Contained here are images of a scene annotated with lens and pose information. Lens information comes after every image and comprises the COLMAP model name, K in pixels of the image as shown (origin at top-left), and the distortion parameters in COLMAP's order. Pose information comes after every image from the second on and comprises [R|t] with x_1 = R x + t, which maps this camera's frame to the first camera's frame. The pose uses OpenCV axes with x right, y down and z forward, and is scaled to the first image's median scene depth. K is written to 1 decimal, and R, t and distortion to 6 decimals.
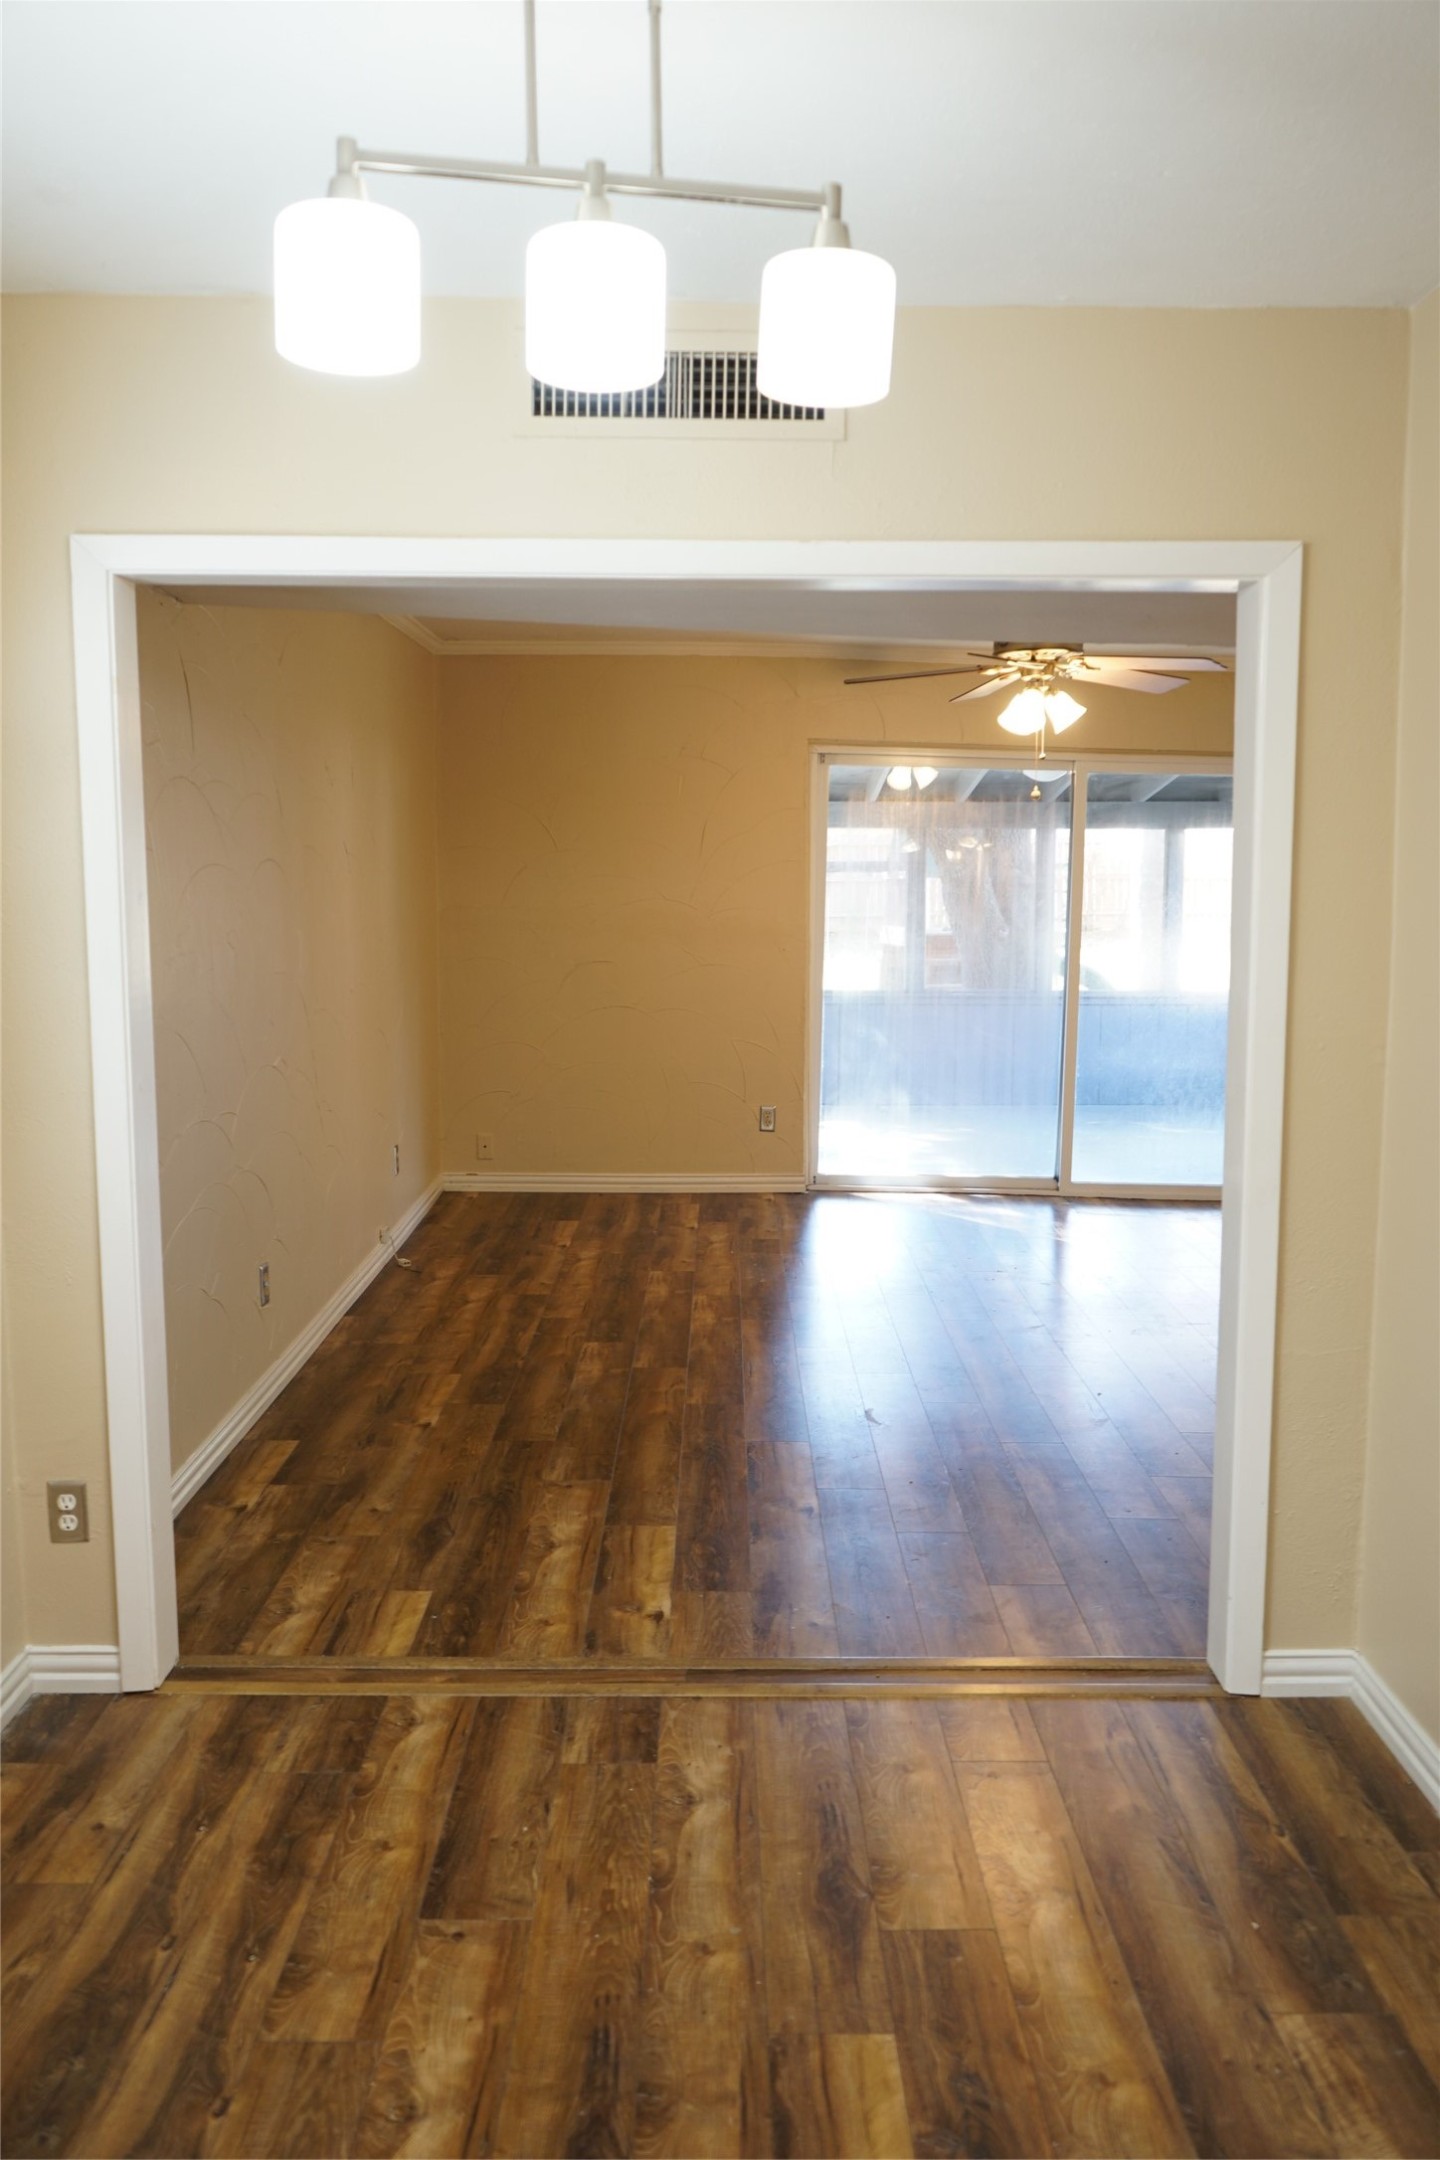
lens RADIAL K [[1724.9, 0, 716.4], [0, 1724.9, 1043.4], [0, 0, 1]] dist [-0.025791, 0.019218]
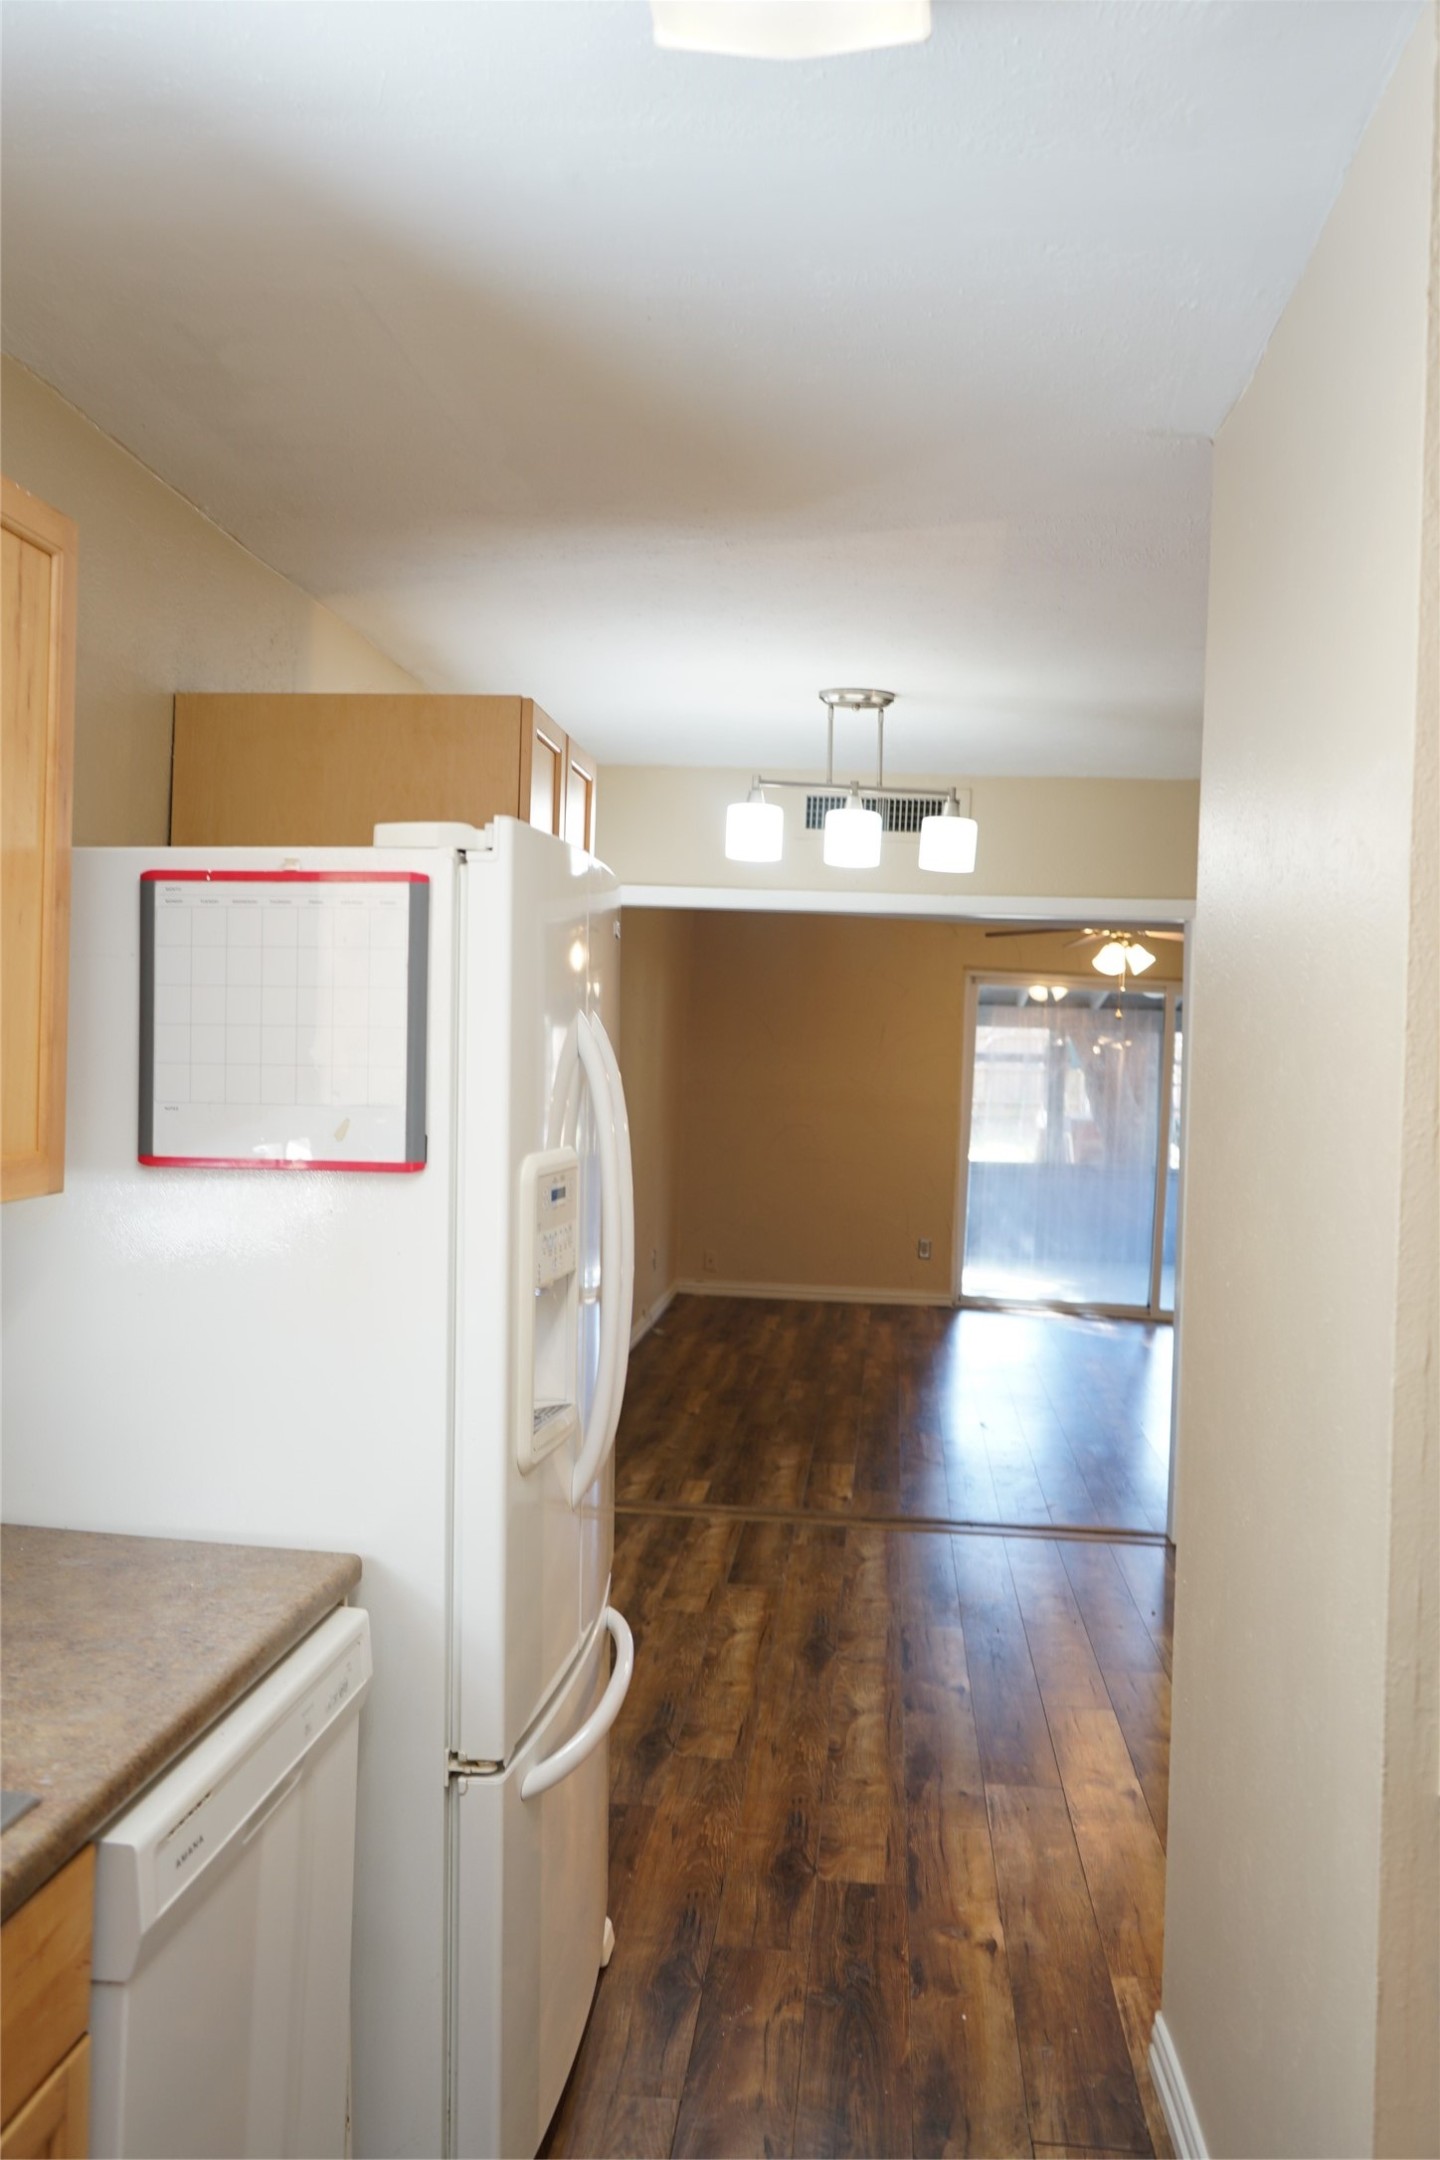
lens RADIAL K [[1724.9, 0, 714.4], [0, 1724.9, 1054.5], [0, 0, 1]] dist [-0.025791, 0.019218]
pose [[0.994349, 0.032318, -0.101121, -0.002889], [-0.042094, 0.994483, -0.096086, 0.049589], [0.097458, 0.099800, 0.990223, -0.567592]]
